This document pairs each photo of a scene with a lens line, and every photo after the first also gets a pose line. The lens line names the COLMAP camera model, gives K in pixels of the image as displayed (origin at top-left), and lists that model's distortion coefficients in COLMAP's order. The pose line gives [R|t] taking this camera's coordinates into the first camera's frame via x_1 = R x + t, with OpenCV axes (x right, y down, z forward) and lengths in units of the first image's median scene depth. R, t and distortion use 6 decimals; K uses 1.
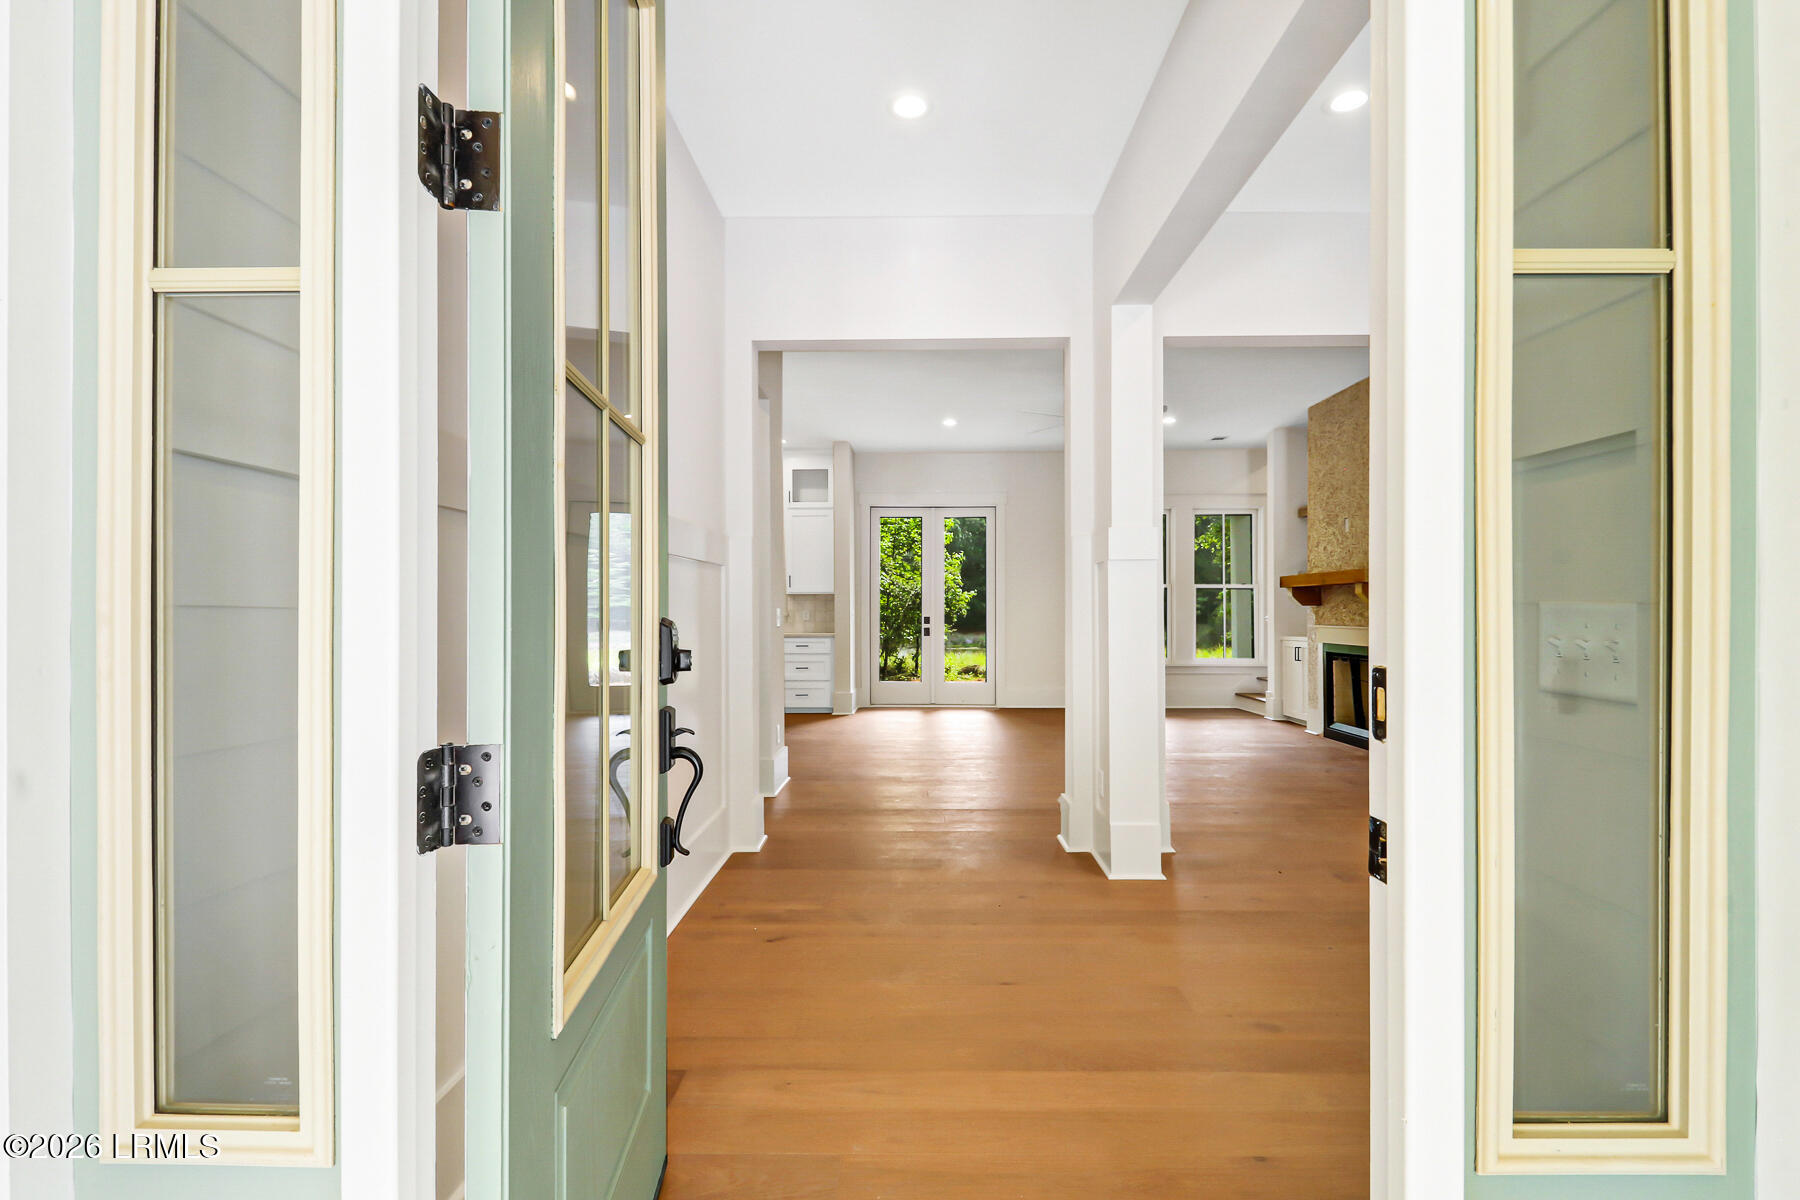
lens RADIAL K [[869.4, 0, 906.3], [0, 869.4, 603.5], [0, 0, 1]] dist [0.013075, -0.000287]
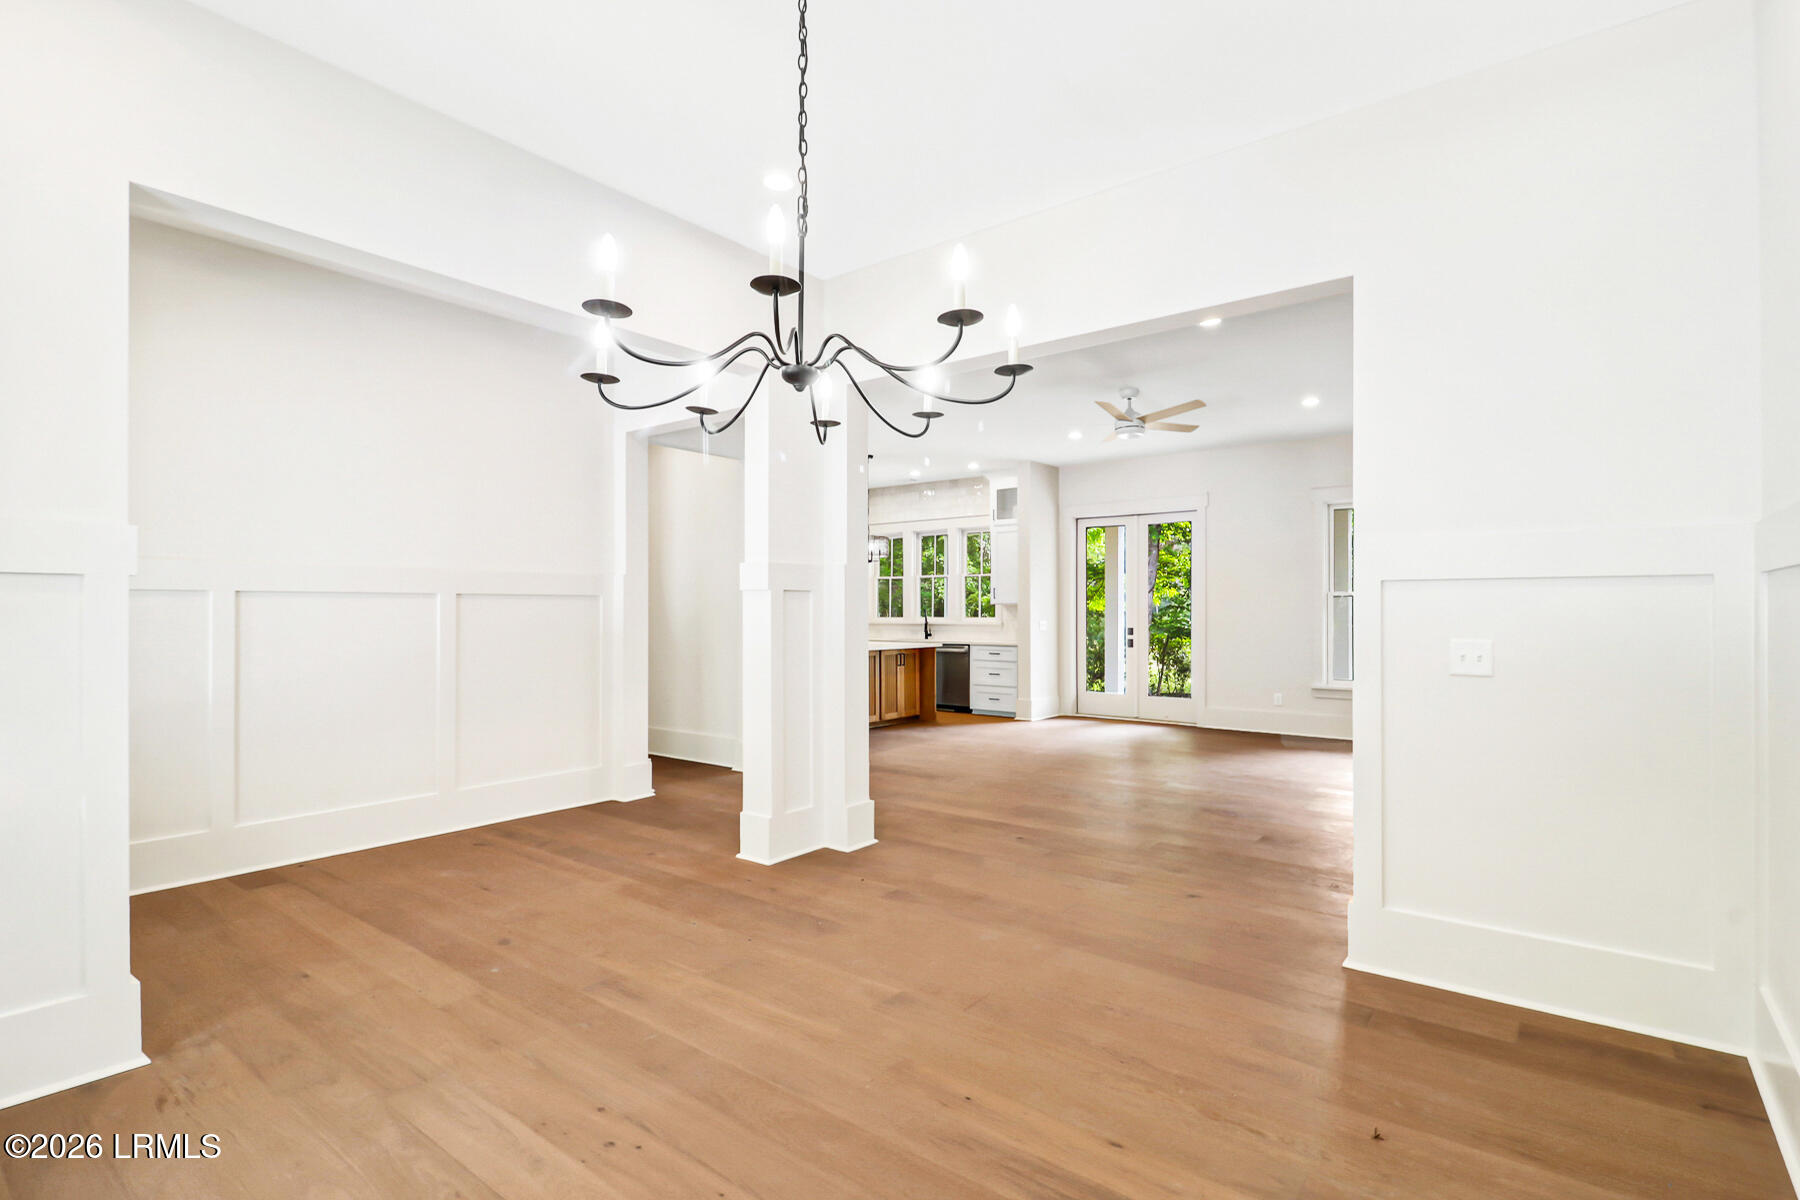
lens RADIAL K [[869.4, 0, 899.9], [0, 869.4, 602.1], [0, 0, 1]] dist [0.013075, -0.000287]
pose [[0.784028, -0.015007, -0.620544, 0.429006], [0.010775, 0.999886, -0.010567, -0.005780], [0.620632, 0.001599, 0.784100, 0.076772]]
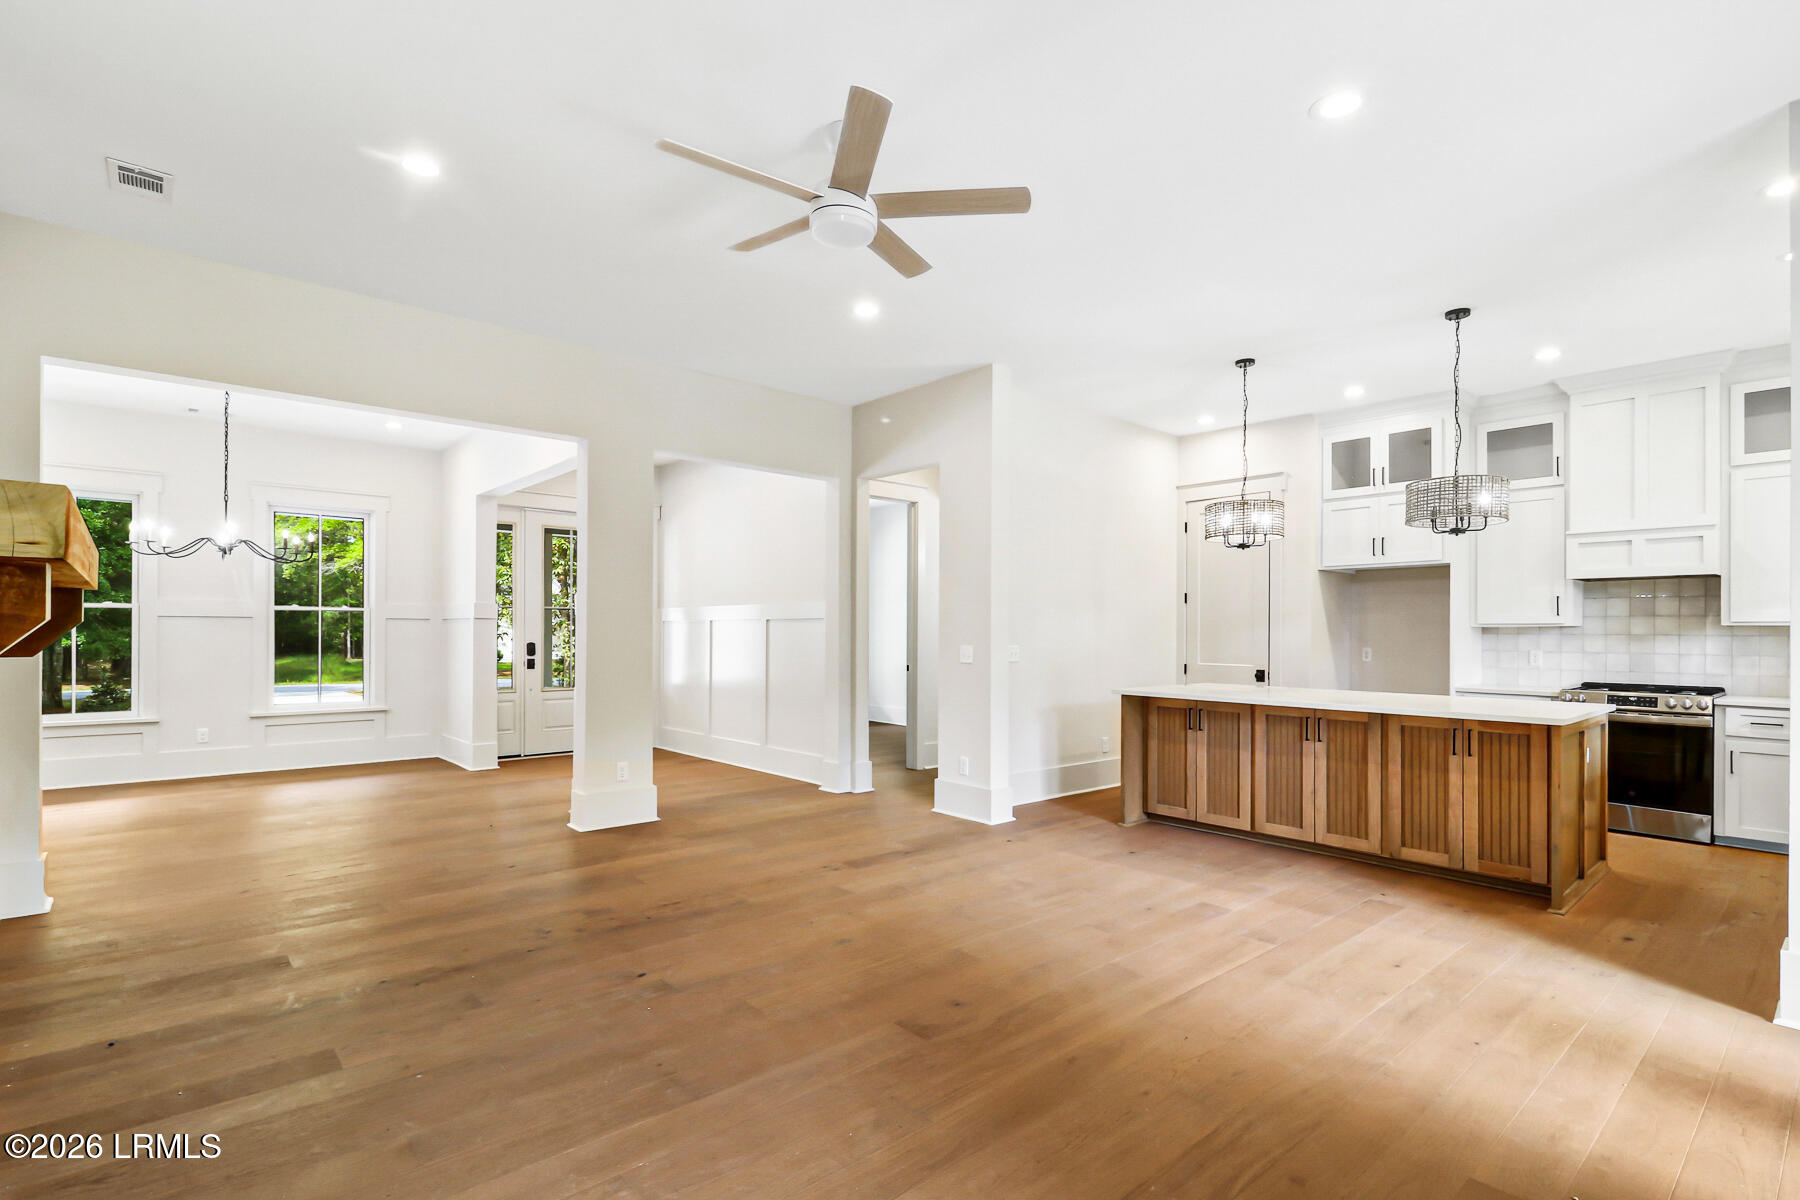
lens RADIAL K [[869.4, 0, 923.5], [0, 869.4, 629.9], [0, 0, 1]] dist [0.013075, -0.000287]
pose [[-0.741226, -0.014423, -0.671100, 0.330744], [-0.008697, 0.999892, -0.011883, -0.001219], [0.671199, -0.002972, -0.741271, 0.953755]]
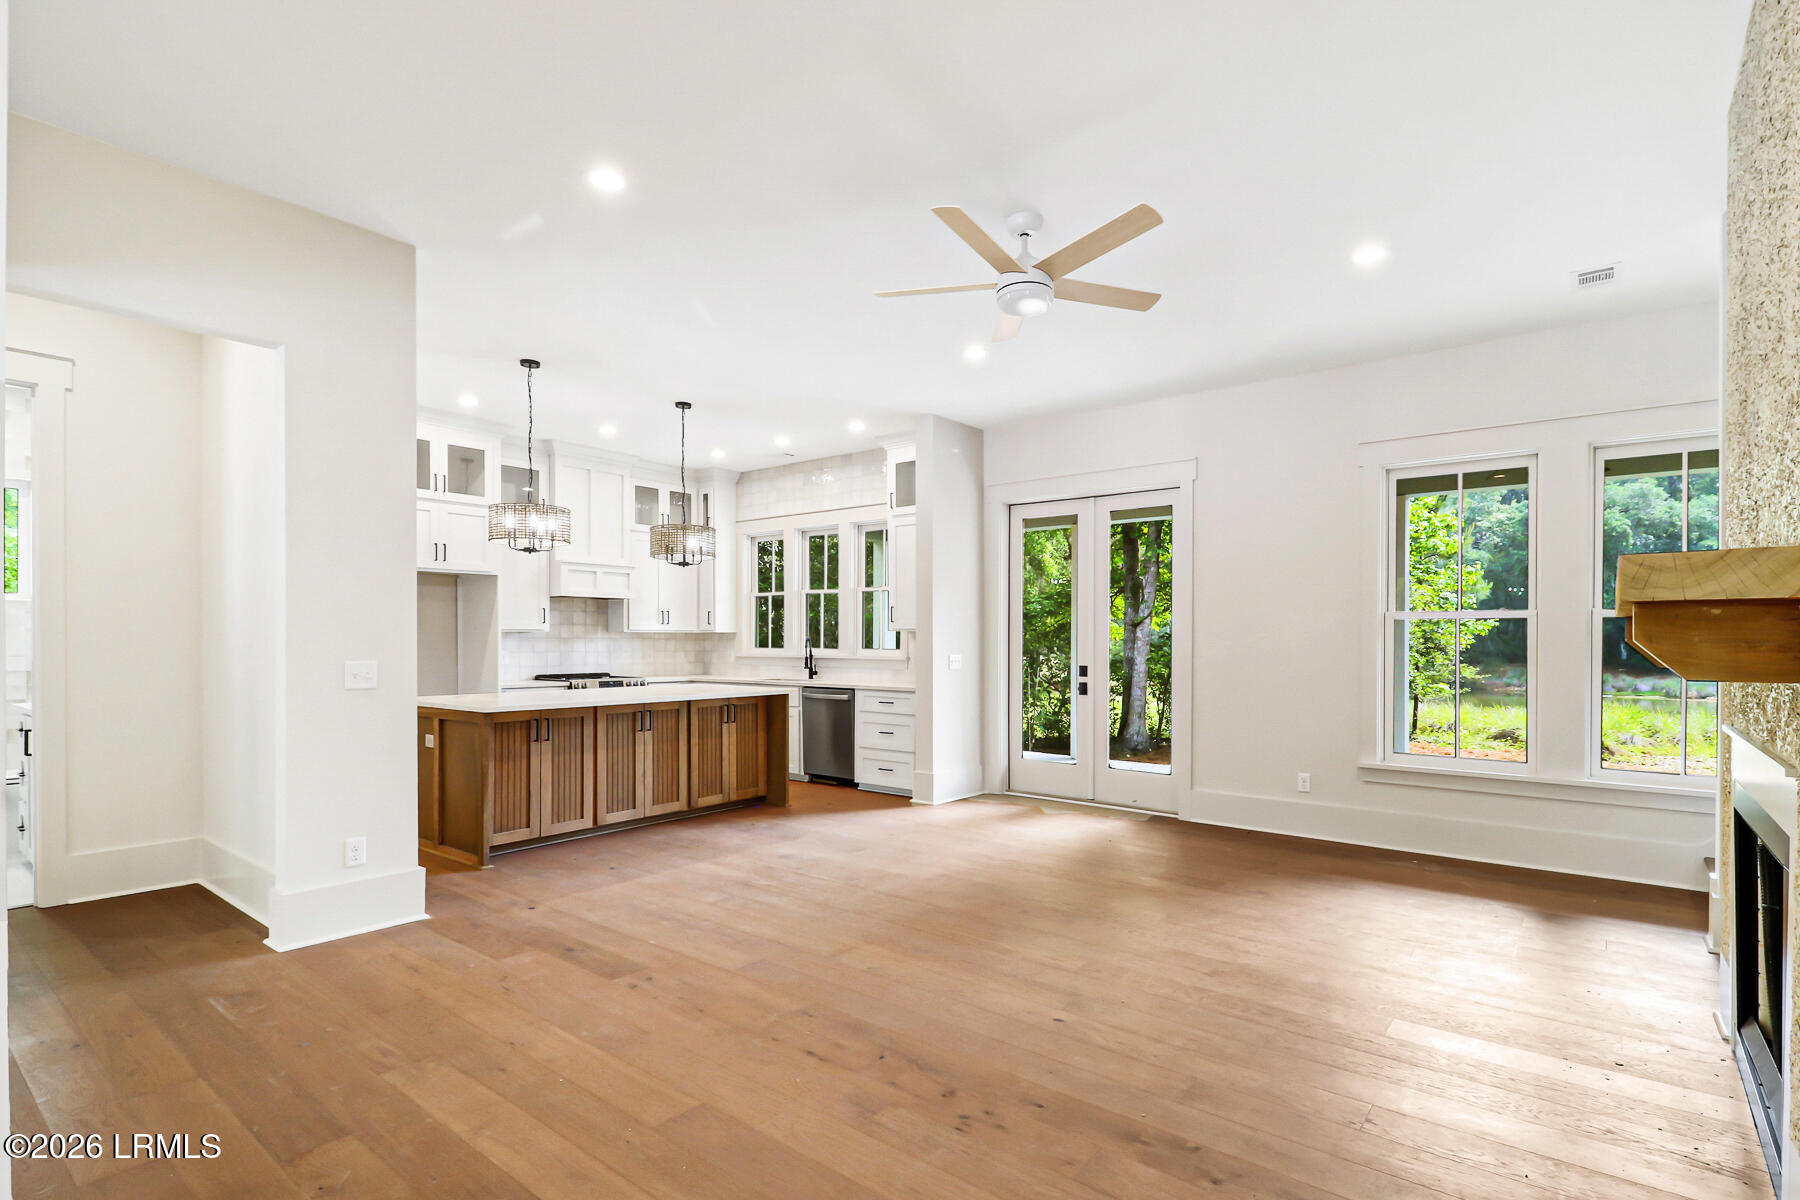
lens RADIAL K [[869.4, 0, 916.1], [0, 869.4, 637.9], [0, 0, 1]] dist [0.013075, -0.000287]
pose [[0.781258, -0.007442, -0.624163, 0.336425], [0.007950, 0.999966, -0.001973, -0.005218], [0.624157, -0.003420, 0.781291, 0.413380]]
